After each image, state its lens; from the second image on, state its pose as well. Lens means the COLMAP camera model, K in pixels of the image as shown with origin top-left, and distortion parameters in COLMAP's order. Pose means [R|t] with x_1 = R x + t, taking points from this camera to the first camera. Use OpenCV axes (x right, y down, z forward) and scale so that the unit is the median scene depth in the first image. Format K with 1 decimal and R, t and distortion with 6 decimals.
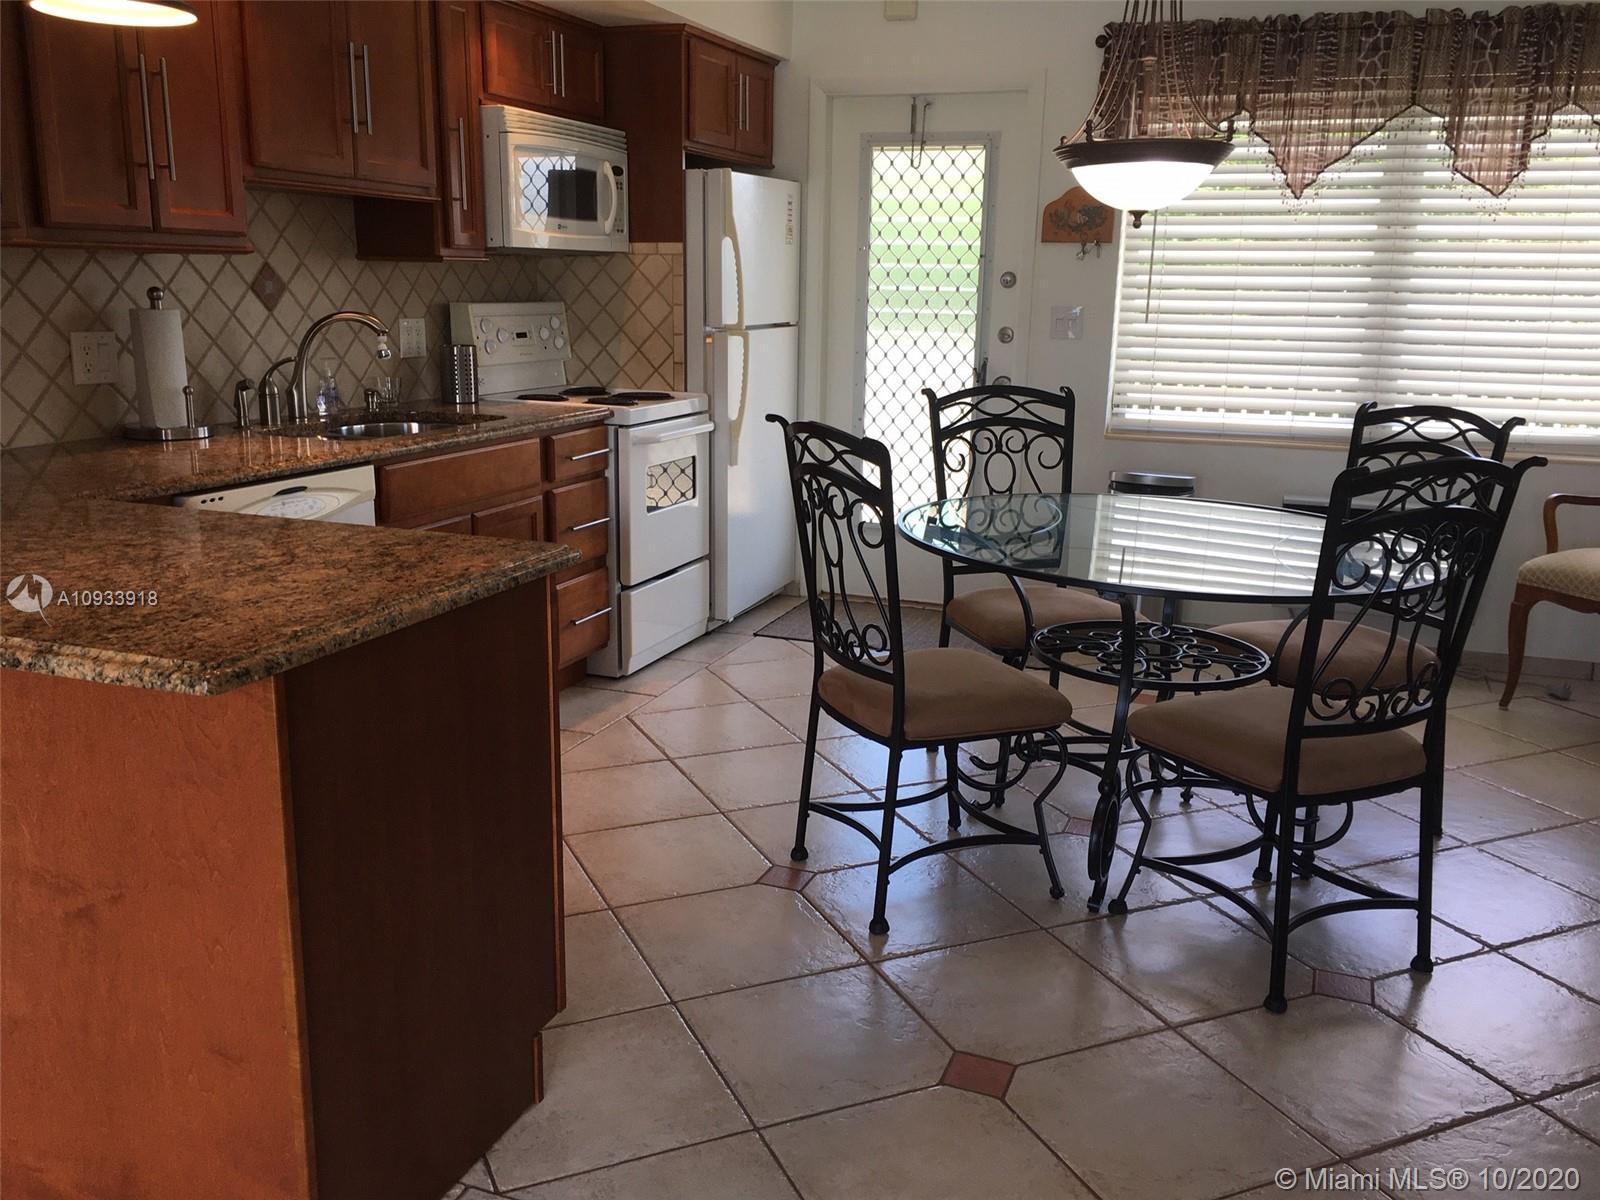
lens RADIAL K [[1362.9, 0, 795.0], [0, 1362.9, 596.1], [0, 0, 1]] dist [0.082263, -0.108216]
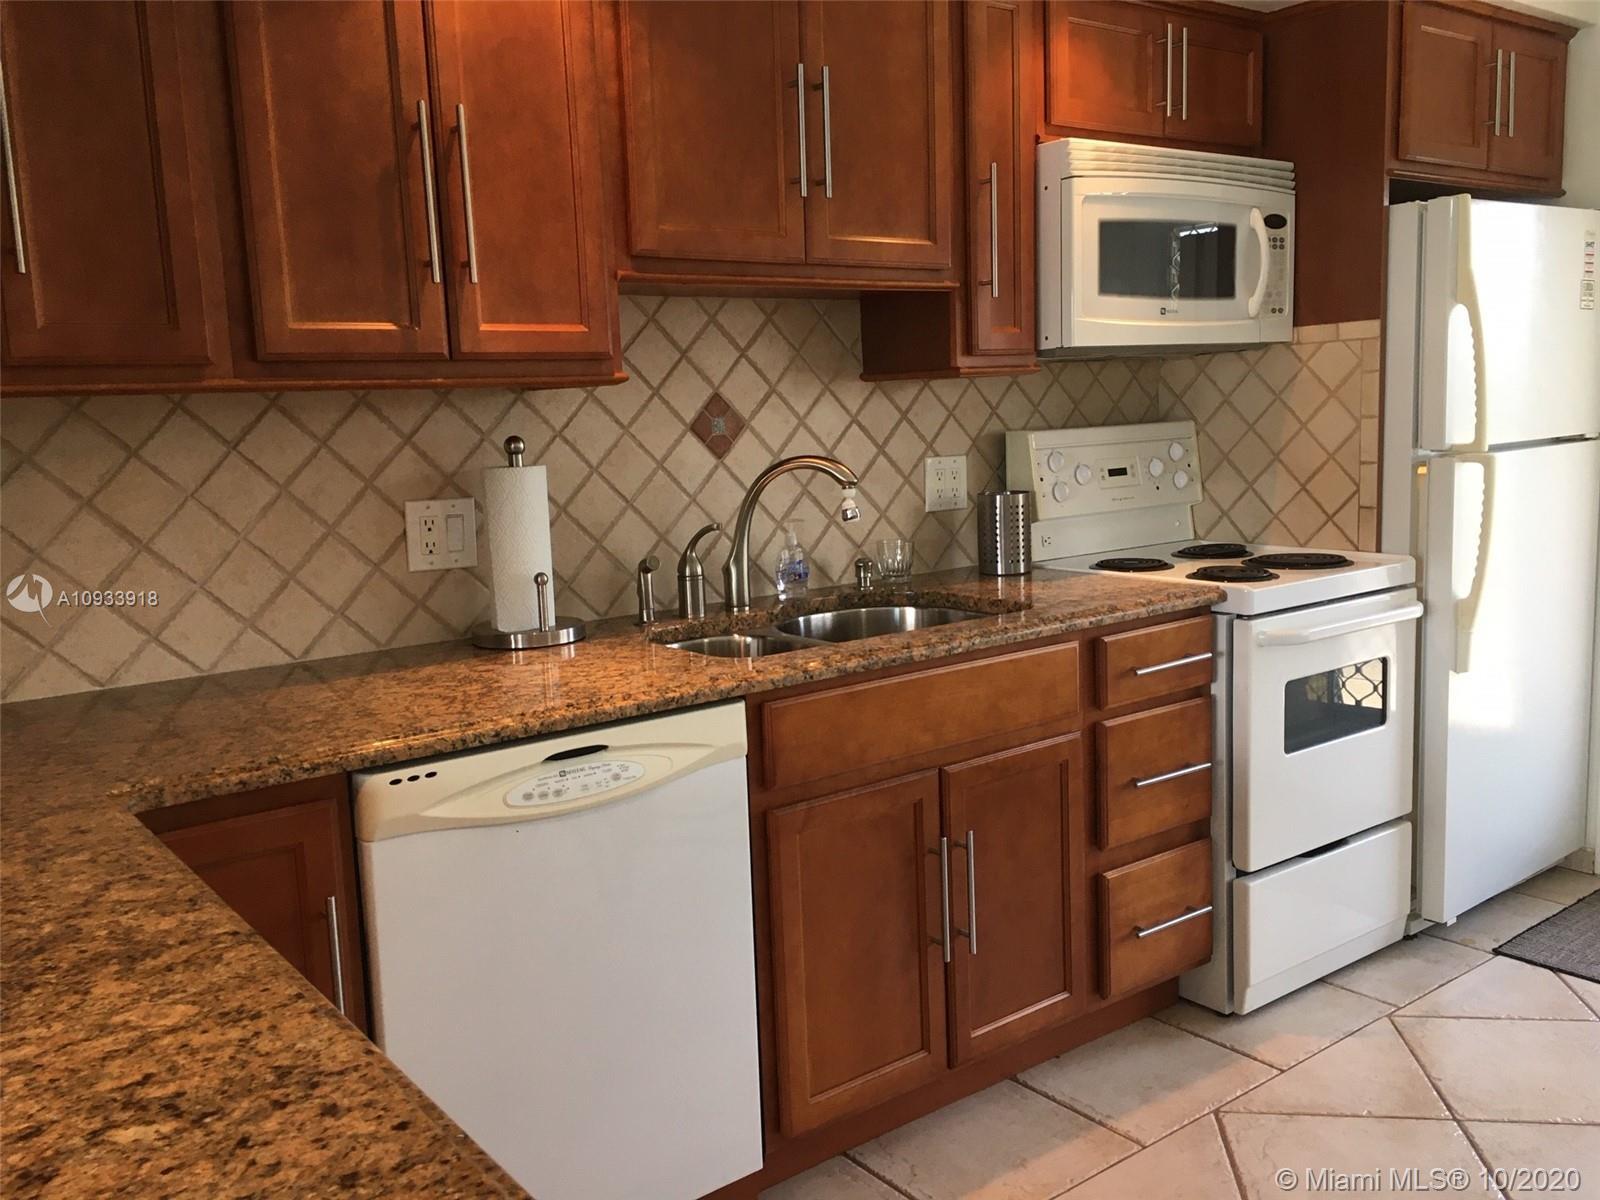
lens RADIAL K [[1362.9, 0, 795.0], [0, 1362.9, 596.1], [0, 0, 1]] dist [0.082263, -0.108216]
pose [[0.849960, 0.025589, -0.526225, 0.030578], [-0.067909, 0.995809, -0.061263, -0.084708], [0.522452, 0.087807, 0.848136, 0.379293]]
